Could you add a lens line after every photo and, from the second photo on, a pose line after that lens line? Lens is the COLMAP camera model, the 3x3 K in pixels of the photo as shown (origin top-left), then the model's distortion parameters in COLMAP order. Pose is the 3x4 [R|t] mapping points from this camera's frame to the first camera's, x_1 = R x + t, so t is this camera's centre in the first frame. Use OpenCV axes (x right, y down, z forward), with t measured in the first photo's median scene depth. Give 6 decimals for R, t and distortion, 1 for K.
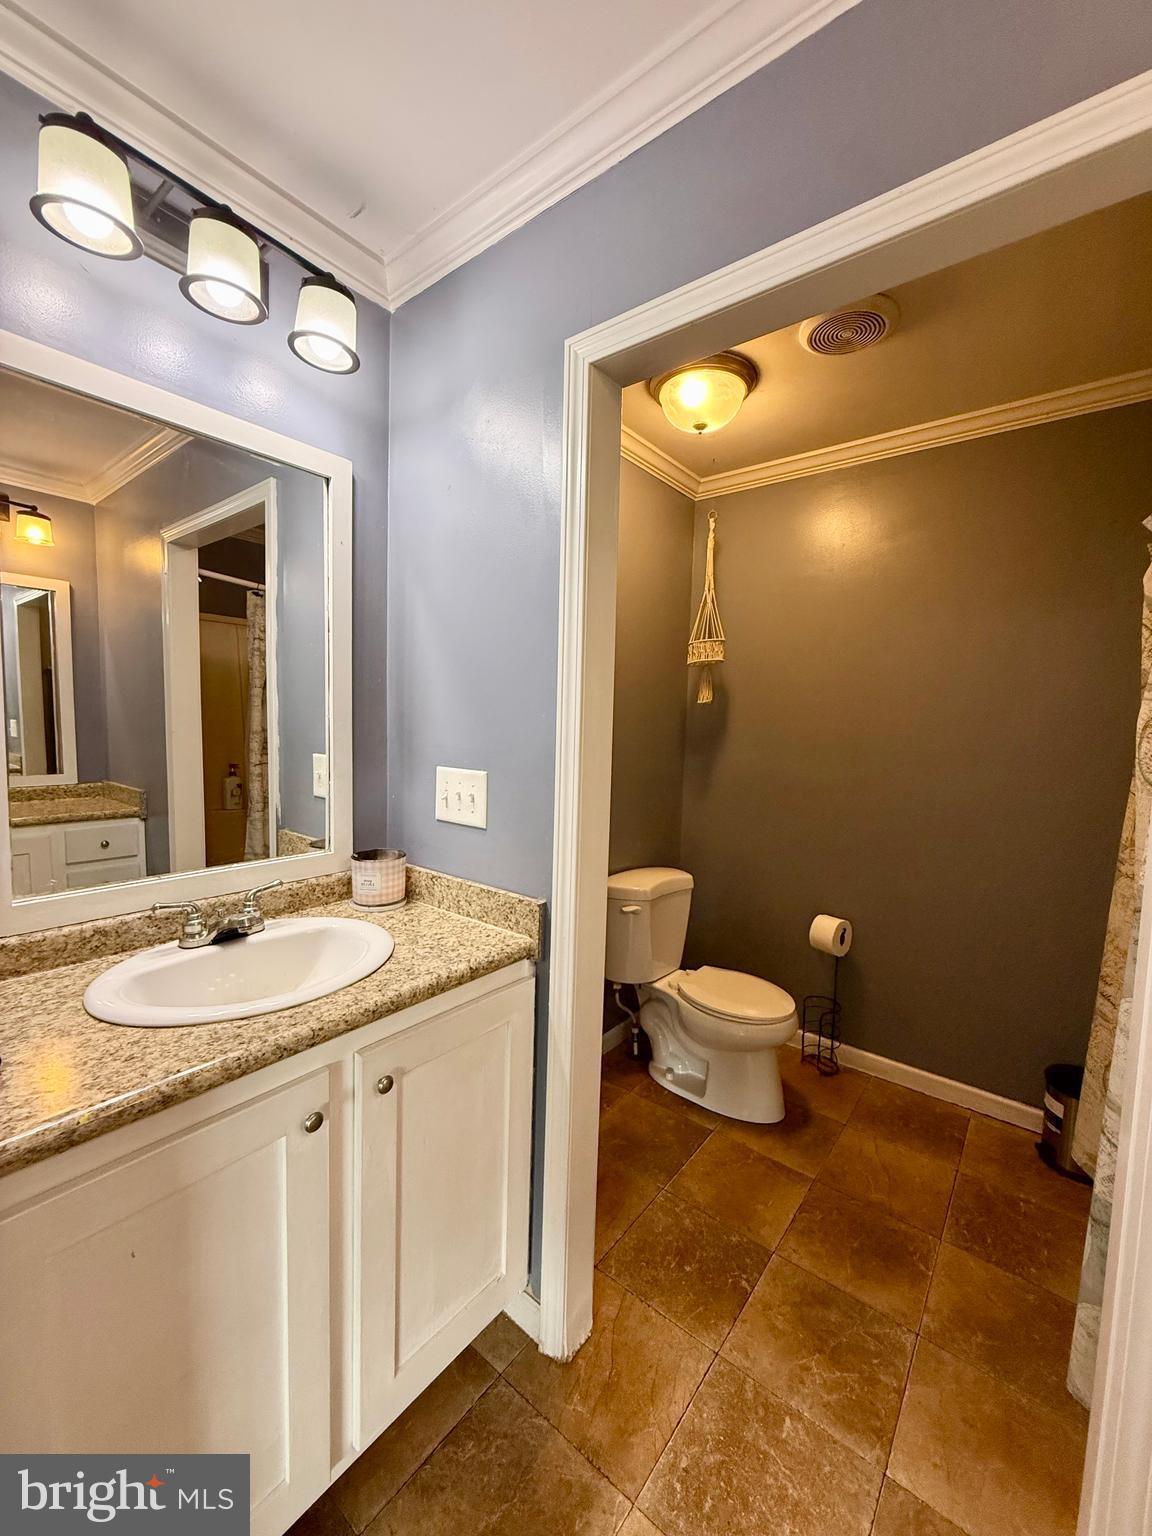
lens RADIAL K [[612.3, 0, 575.6], [0, 612.3, 765.4], [0, 0, 1]] dist [-0.002290, 0.000899]
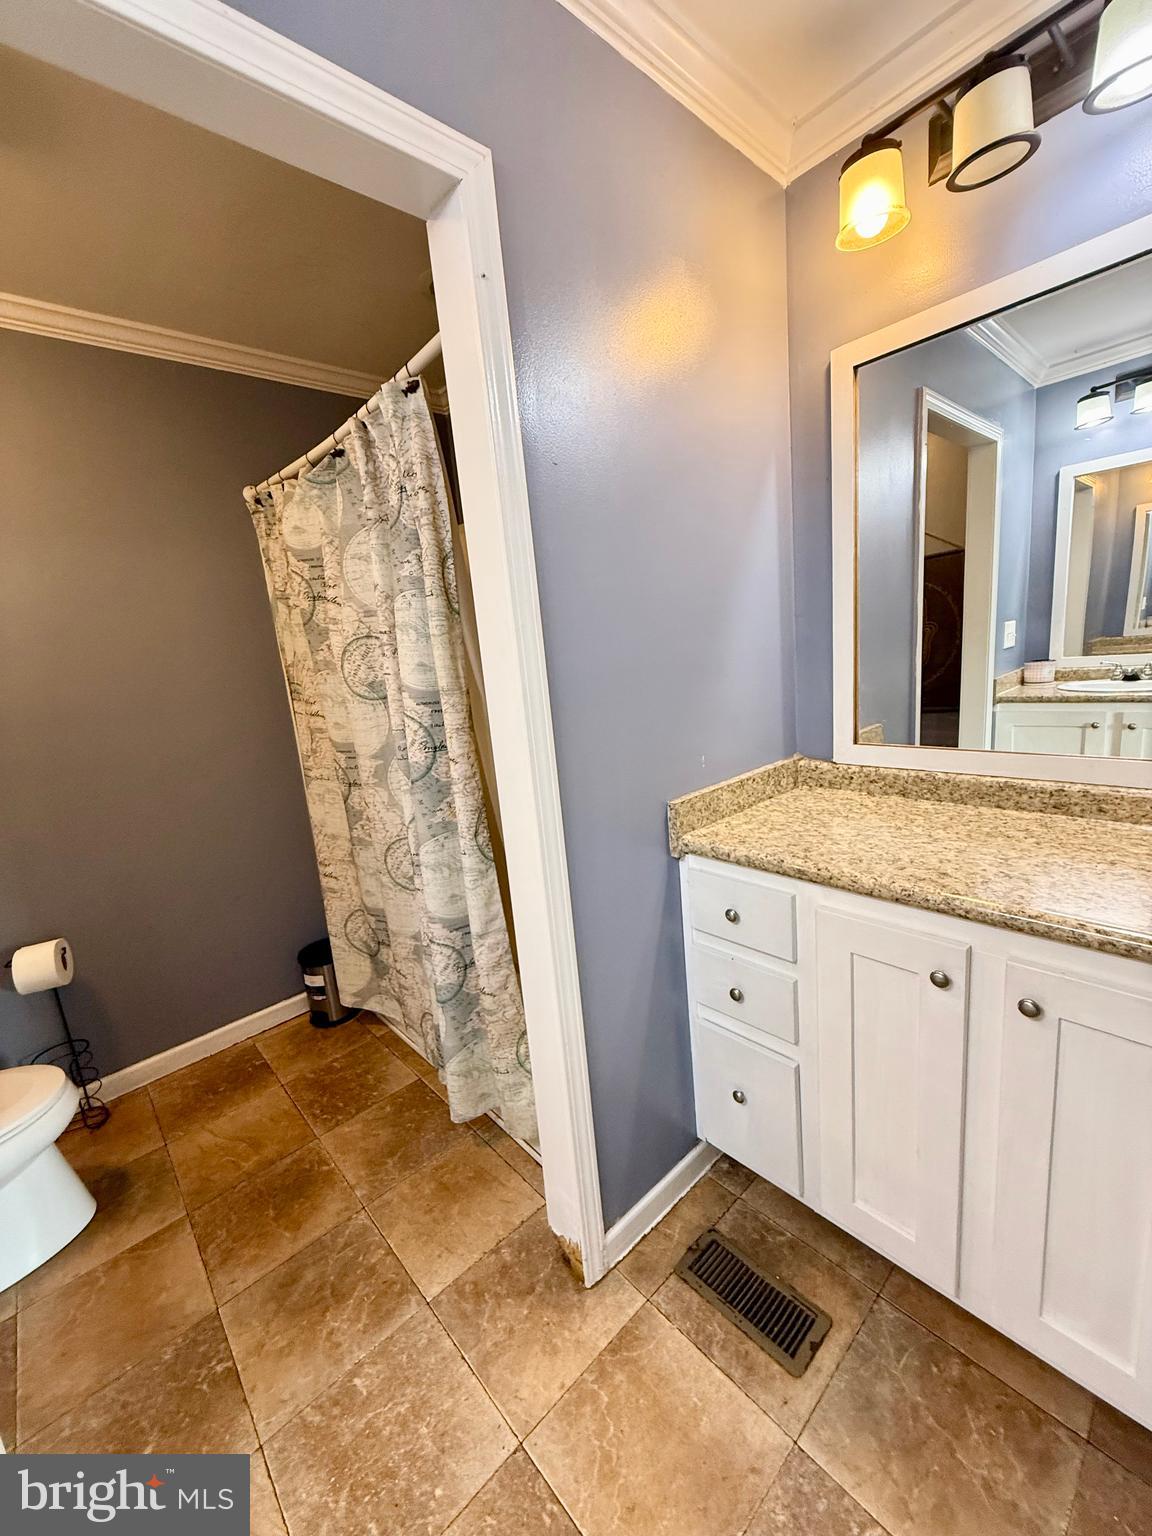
lens RADIAL K [[612.3, 0, 576.5], [0, 612.3, 771.3], [0, 0, 1]] dist [-0.002290, 0.000899]
pose [[0.158737, -0.240009, 0.957705, -0.207232], [0.177784, 0.961096, 0.211392, -0.000026], [-0.971182, 0.136709, 0.195231, 0.240388]]
